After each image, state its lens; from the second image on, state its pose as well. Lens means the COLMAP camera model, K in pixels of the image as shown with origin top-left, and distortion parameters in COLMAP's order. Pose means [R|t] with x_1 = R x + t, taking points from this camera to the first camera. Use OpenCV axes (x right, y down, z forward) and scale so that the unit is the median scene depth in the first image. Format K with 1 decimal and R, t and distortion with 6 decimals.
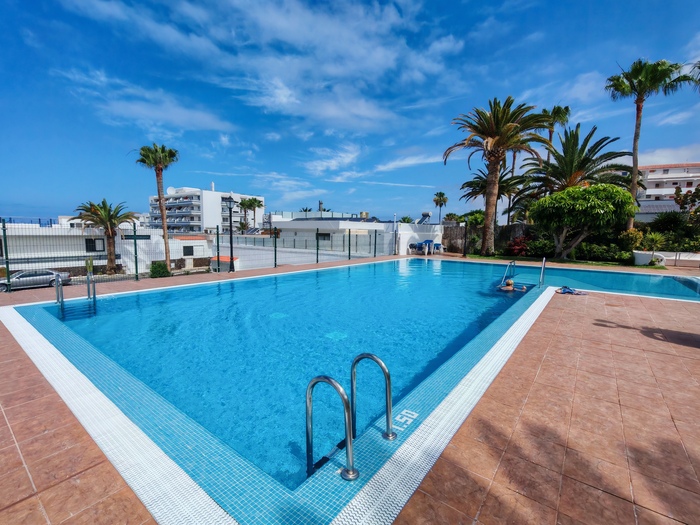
lens RADIAL K [[320.9, 0, 352.3], [0, 320.9, 263.1], [0, 0, 1]] dist [0.003099, 0.000754]
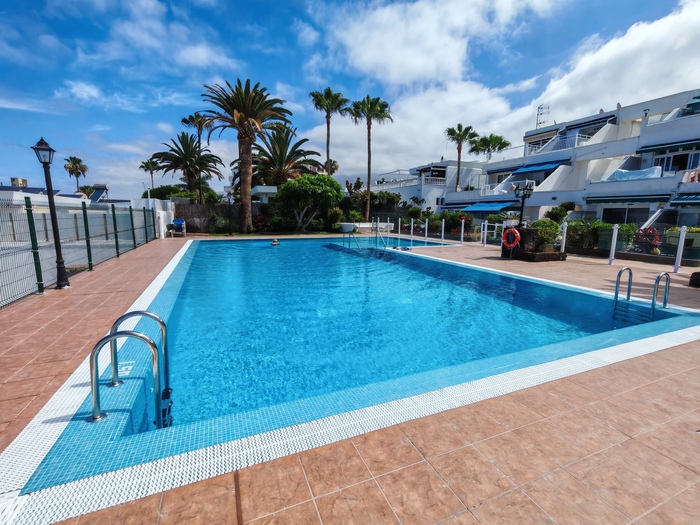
lens RADIAL K [[323.4, 0, 350.0], [0, 323.4, 262.5], [0, 0, 1]] dist [-0.014608, -0.000165]
pose [[0.488241, -0.140134, 0.861384, -0.356665], [0.082197, 0.990020, 0.114471, -0.021604], [-0.868829, 0.014914, 0.494888, 0.210434]]
